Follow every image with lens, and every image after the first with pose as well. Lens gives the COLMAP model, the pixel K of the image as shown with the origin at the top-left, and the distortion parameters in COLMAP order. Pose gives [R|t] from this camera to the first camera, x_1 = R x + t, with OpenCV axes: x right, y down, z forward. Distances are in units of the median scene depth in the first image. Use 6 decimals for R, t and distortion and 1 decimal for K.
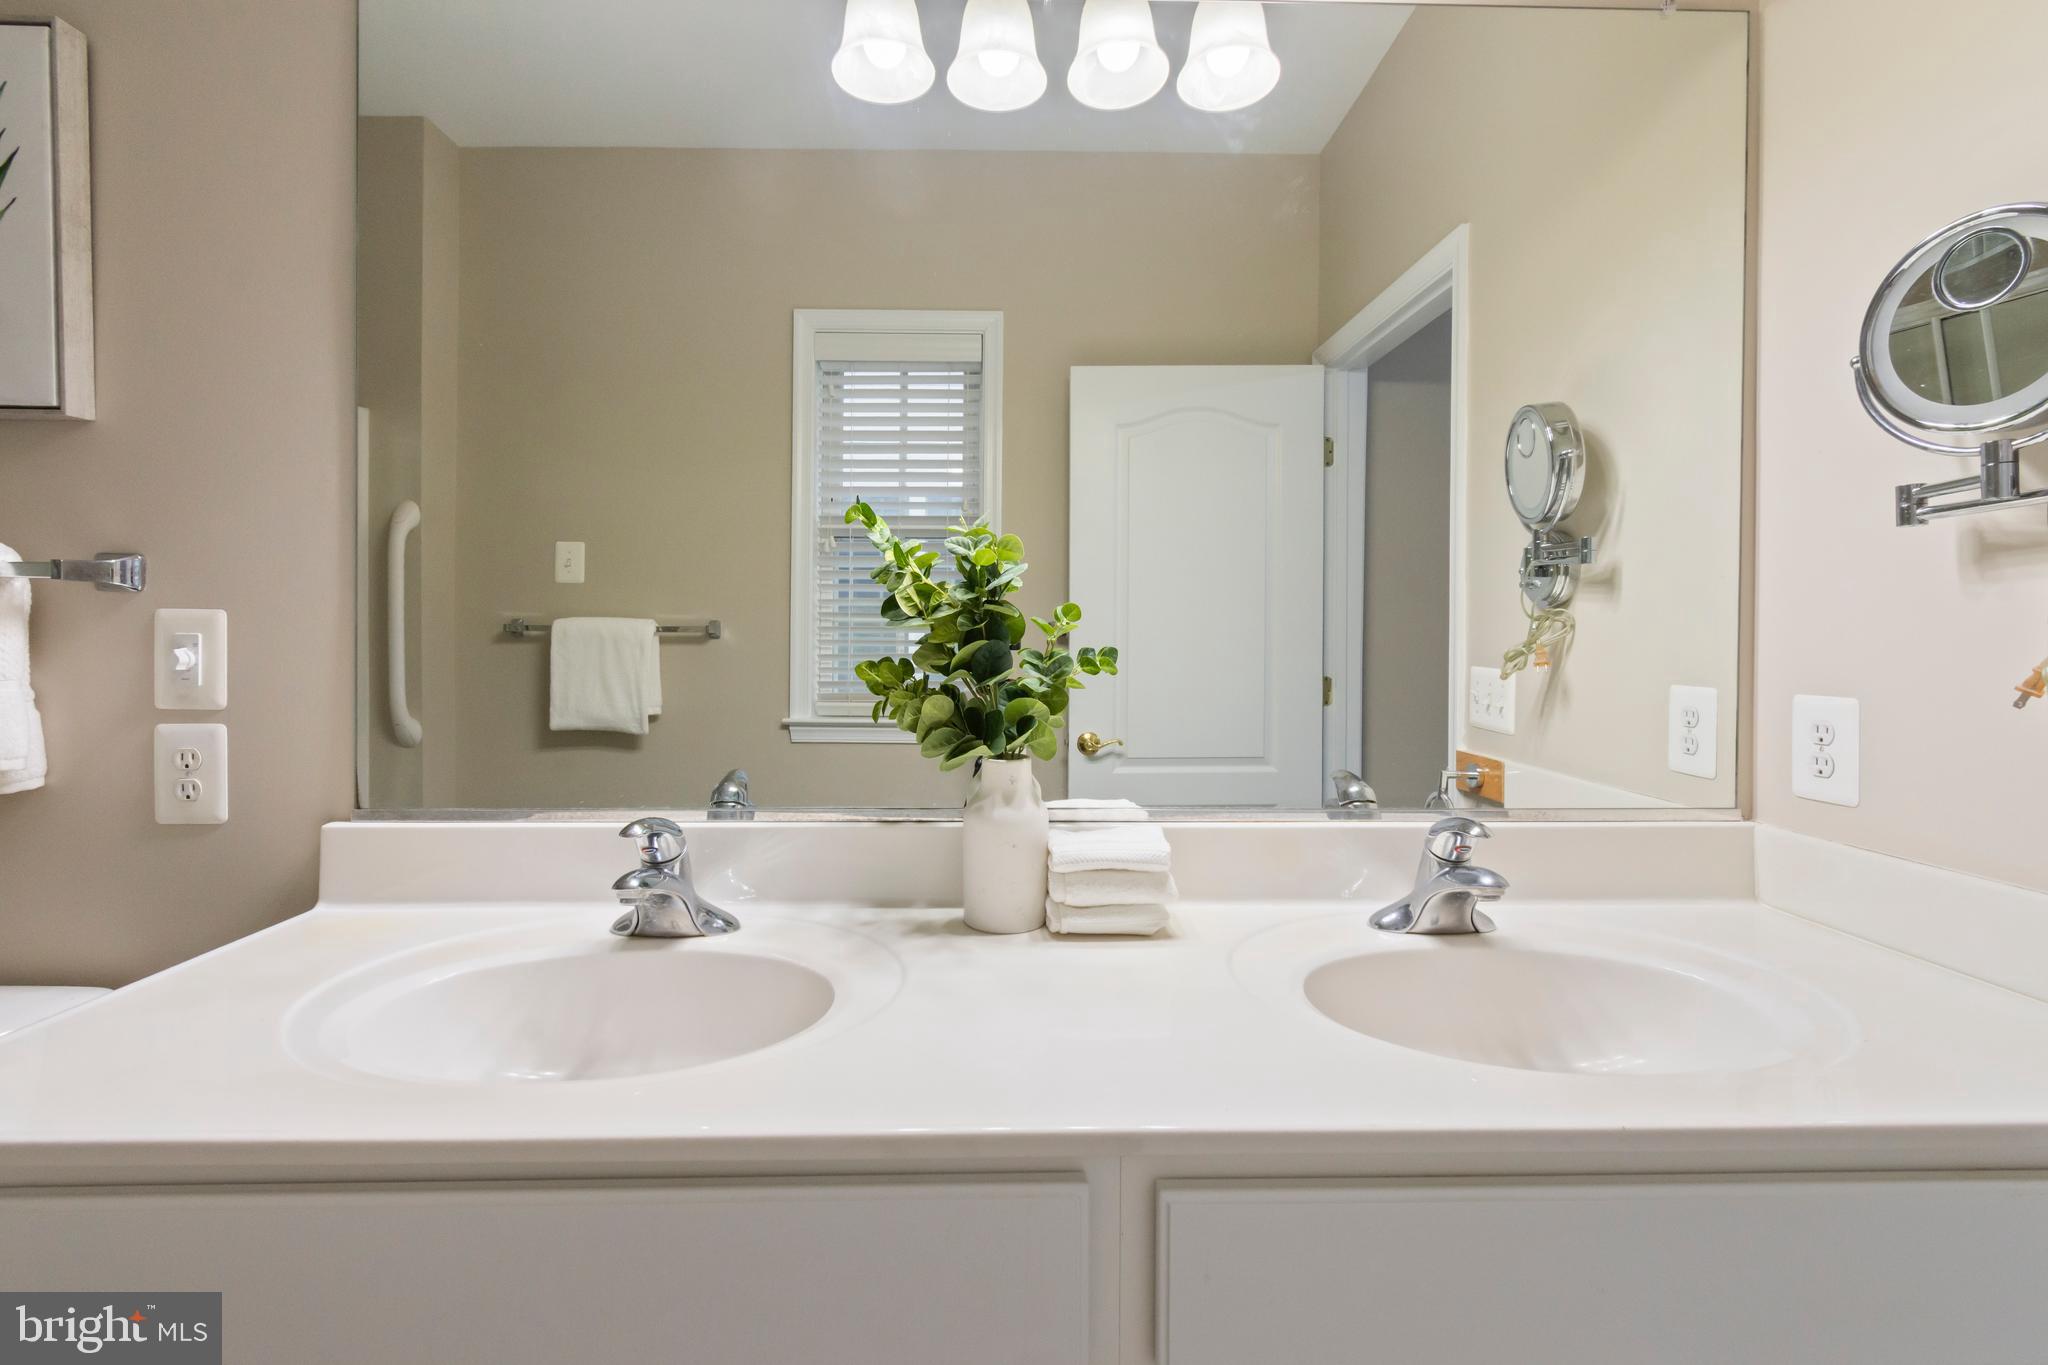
lens RADIAL K [[915.6, 0, 1018.1], [0, 915.6, 638.9], [0, 0, 1]] dist [0.003714, -0.001383]
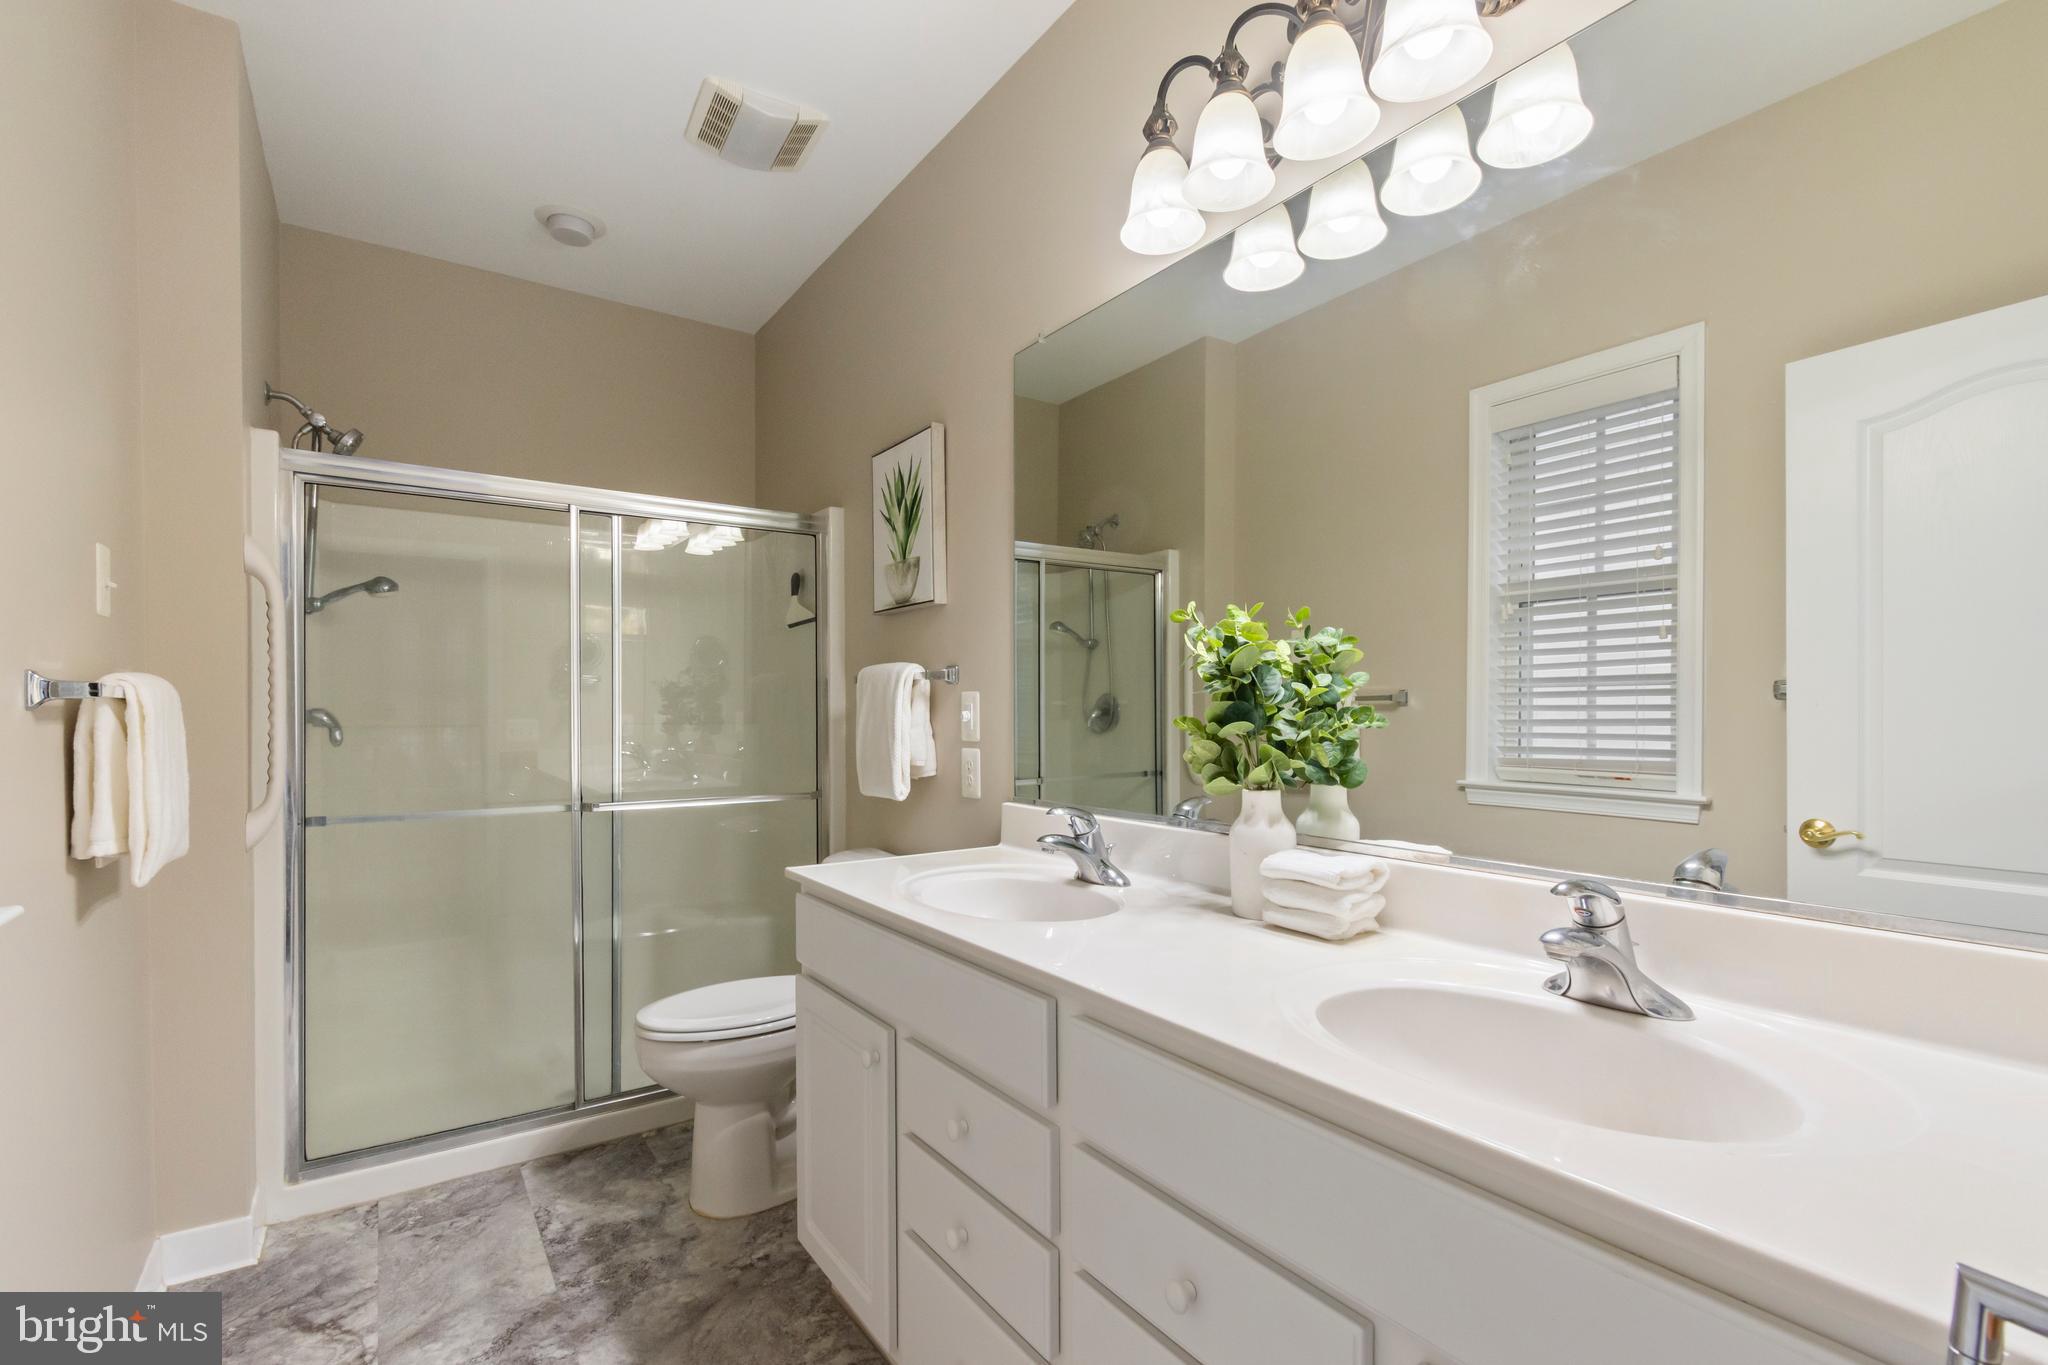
lens RADIAL K [[915.6, 0, 1024.8], [0, 915.6, 702.1], [0, 0, 1]] dist [0.003714, -0.001383]
pose [[0.551797, -0.013537, -0.833869, 0.848871], [0.006150, 0.999907, -0.012163, 0.015511], [0.833956, 0.001584, 0.551829, -0.015045]]
